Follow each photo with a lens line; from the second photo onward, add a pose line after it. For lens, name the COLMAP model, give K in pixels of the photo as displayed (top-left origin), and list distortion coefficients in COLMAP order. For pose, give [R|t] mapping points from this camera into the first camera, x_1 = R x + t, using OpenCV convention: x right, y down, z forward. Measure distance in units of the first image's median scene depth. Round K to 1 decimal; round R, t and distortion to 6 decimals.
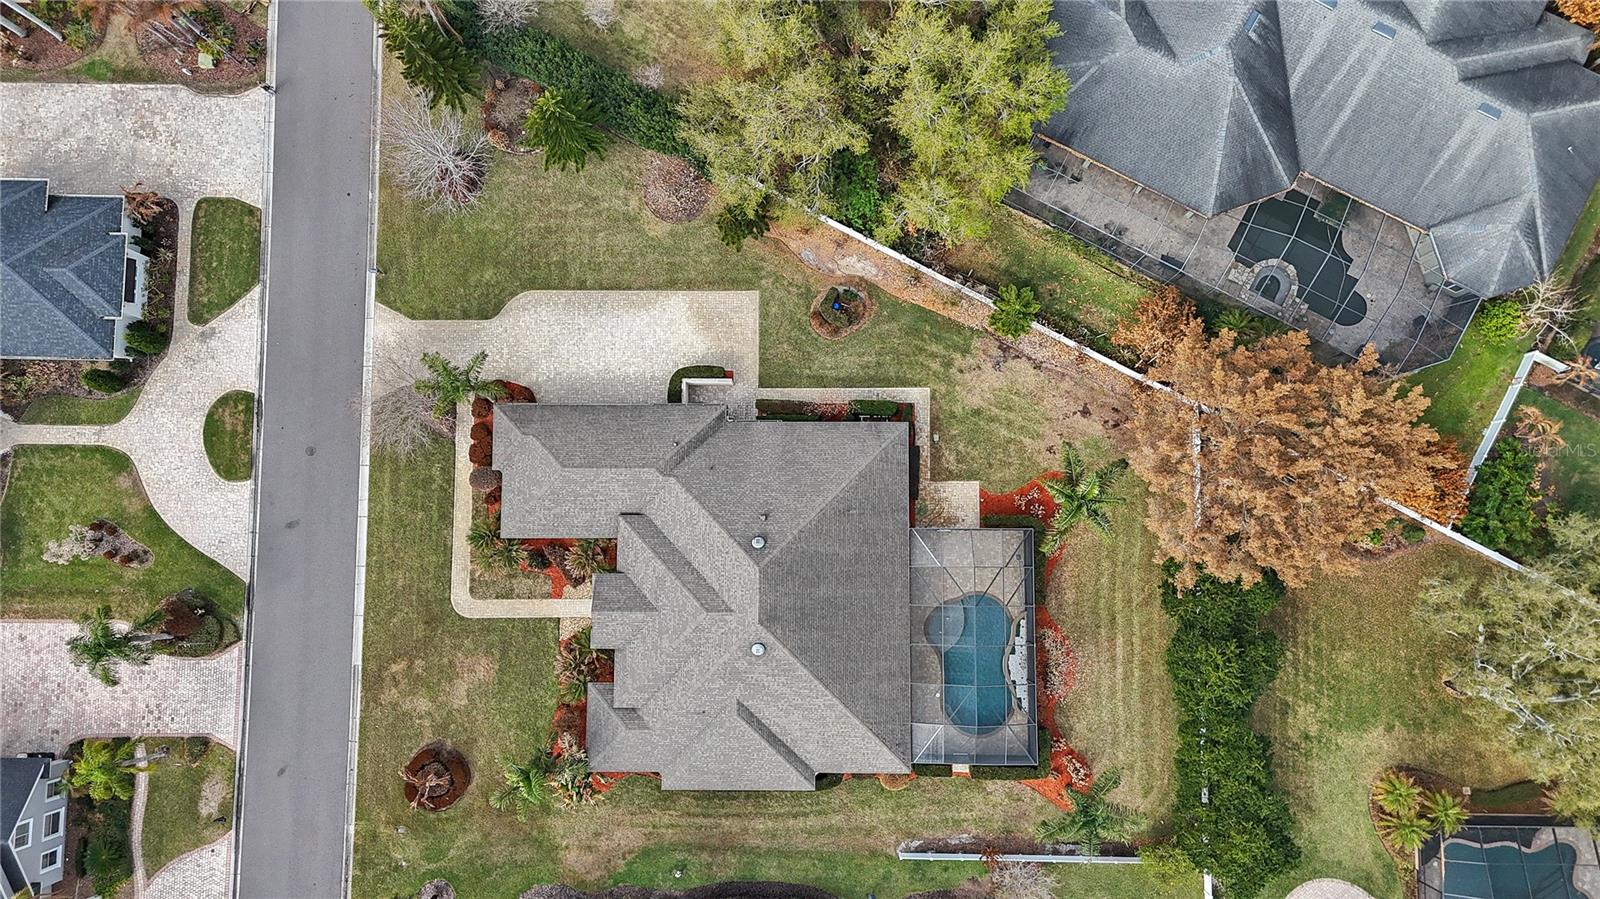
lens RADIAL K [[1168.2, 0, 800.0], [0, 1168.2, 449.5], [0, 0, 1]] dist [0.099894, -0.112941]
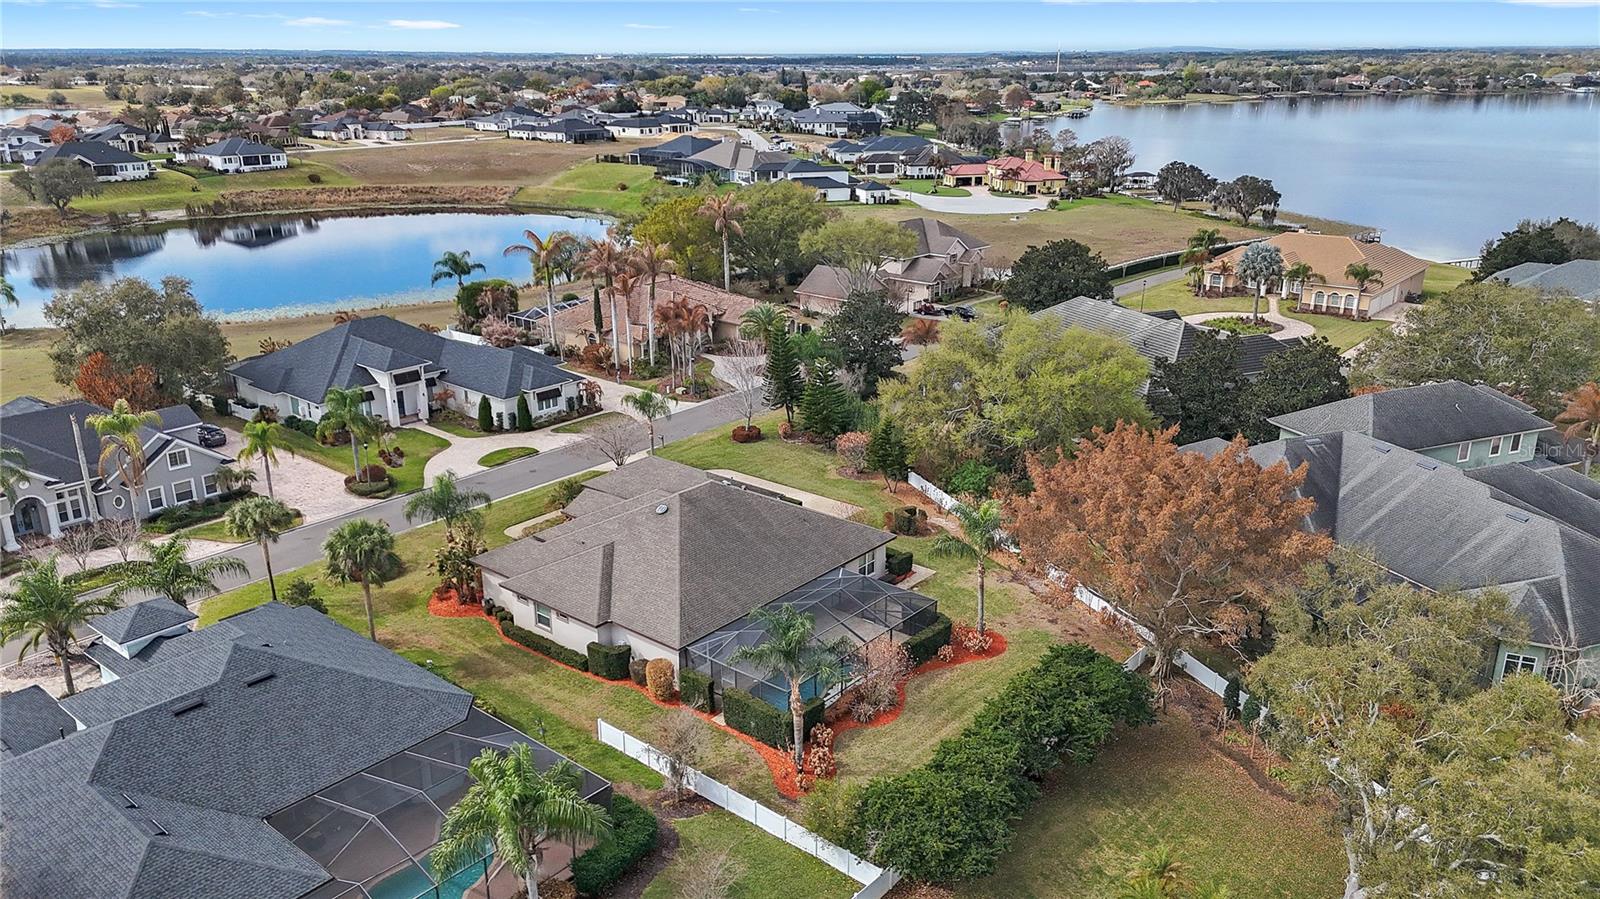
lens RADIAL K [[1168.2, 0, 800.0], [0, 1168.2, 449.5], [0, 0, 1]] dist [0.099894, -0.112941]
pose [[0.769620, 0.220711, -0.599142, 0.686369], [-0.637105, 0.327495, -0.697743, 0.805610], [0.042216, 0.918713, 0.392663, 0.492614]]
